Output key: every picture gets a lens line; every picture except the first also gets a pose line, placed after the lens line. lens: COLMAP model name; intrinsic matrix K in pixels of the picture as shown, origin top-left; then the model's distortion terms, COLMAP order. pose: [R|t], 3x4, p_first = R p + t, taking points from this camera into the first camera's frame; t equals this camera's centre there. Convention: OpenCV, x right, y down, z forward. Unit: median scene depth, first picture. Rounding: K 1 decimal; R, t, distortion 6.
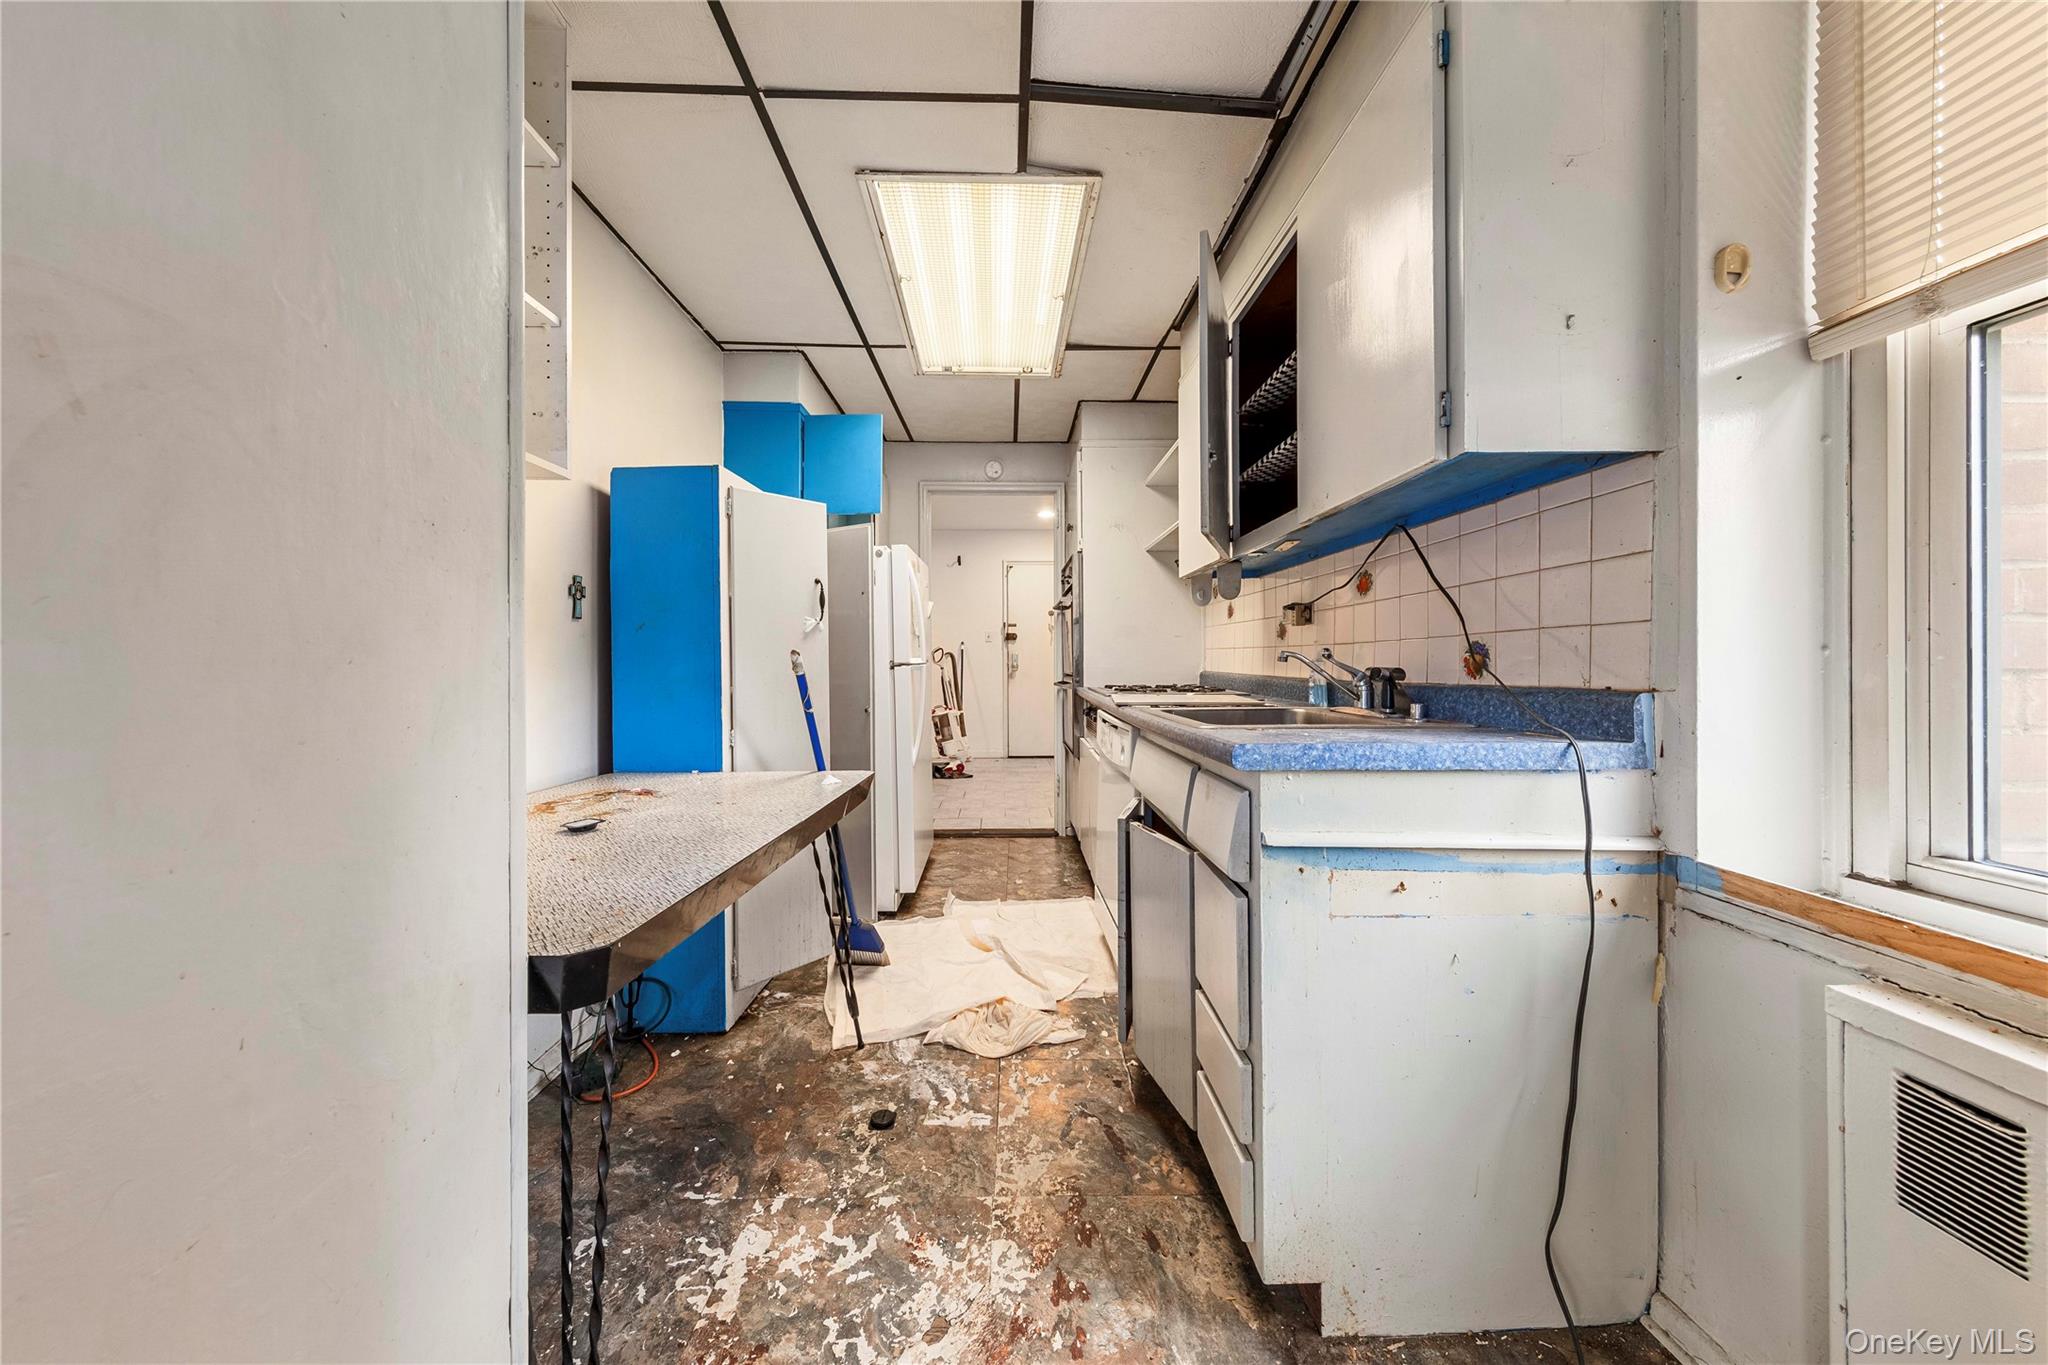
lens RADIAL K [[709.2, 0, 1024.9], [0, 709.2, 671.1], [0, 0, 1]] dist [0.000020, 0.000000]
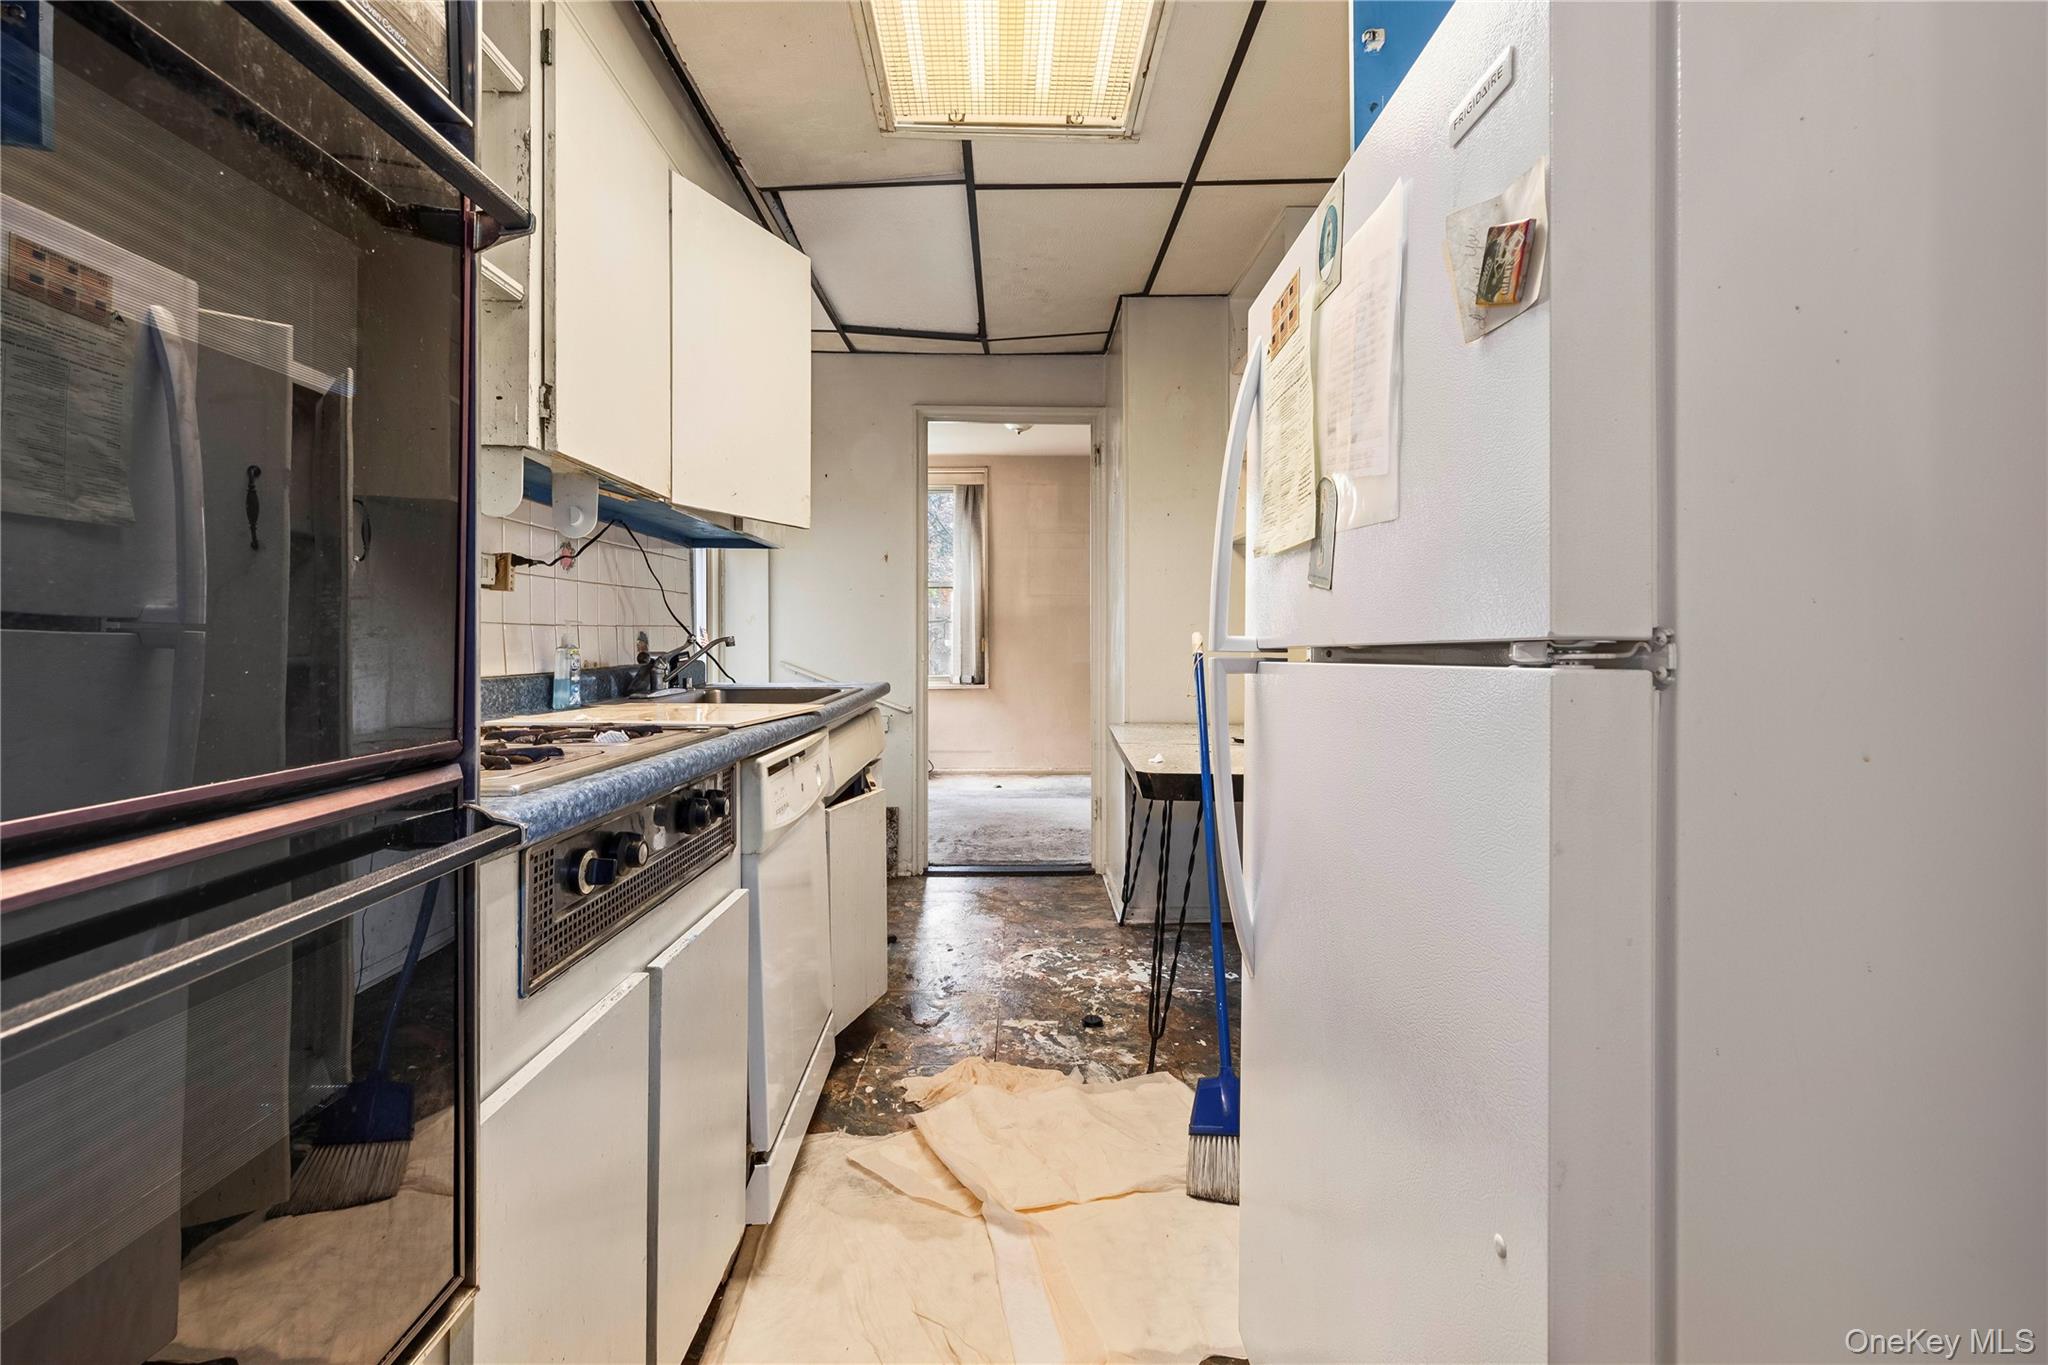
lens RADIAL K [[930.1, 0, 1025.2], [0, 930.1, 638.7], [0, 0, 1]] dist [0.000047, 0.000001]
pose [[-0.999877, 0.006078, 0.014433, -0.120646], [0.006169, 0.999961, 0.006260, -0.035025], [-0.014394, 0.006348, -0.999876, 2.774609]]
